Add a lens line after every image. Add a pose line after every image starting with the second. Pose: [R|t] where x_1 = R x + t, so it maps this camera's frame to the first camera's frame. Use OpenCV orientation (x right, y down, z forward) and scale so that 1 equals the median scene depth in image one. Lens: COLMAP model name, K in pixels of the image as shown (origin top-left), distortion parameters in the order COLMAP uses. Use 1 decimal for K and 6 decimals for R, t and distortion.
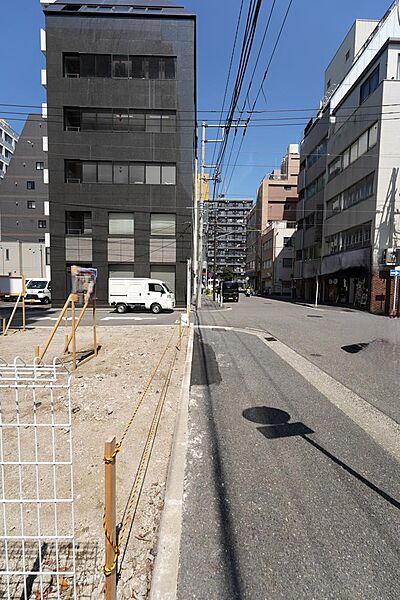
lens RADIAL K [[243.1, 0, 199.8], [0, 243.1, 300.2], [0, 0, 1]] dist [-0.006305, 0.001357]
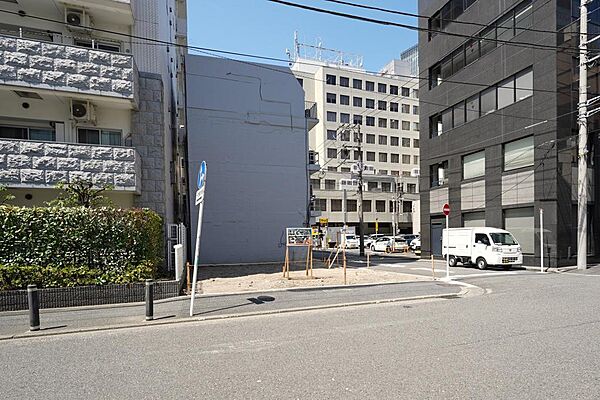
lens RADIAL K [[330.4, 0, 317.4], [0, 330.4, 238.6], [0, 0, 1]] dist [0.010940, -0.000857]
pose [[0.337555, -0.013944, -0.941202, 0.608606], [-0.040733, 0.998737, -0.029405, 0.004995], [0.940424, 0.048264, 0.336561, 0.085837]]
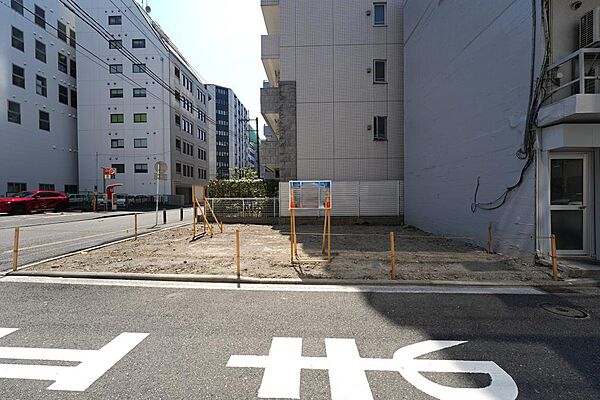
lens RADIAL K [[243.1, 0, 293.5], [0, 243.1, 198.3], [0, 0, 1]] dist [-0.006305, 0.001357]
pose [[-0.998530, -0.006700, 0.053788, -0.408570], [-0.002449, 0.996893, 0.078728, -0.056548], [-0.054148, 0.078481, -0.995444, 0.894767]]
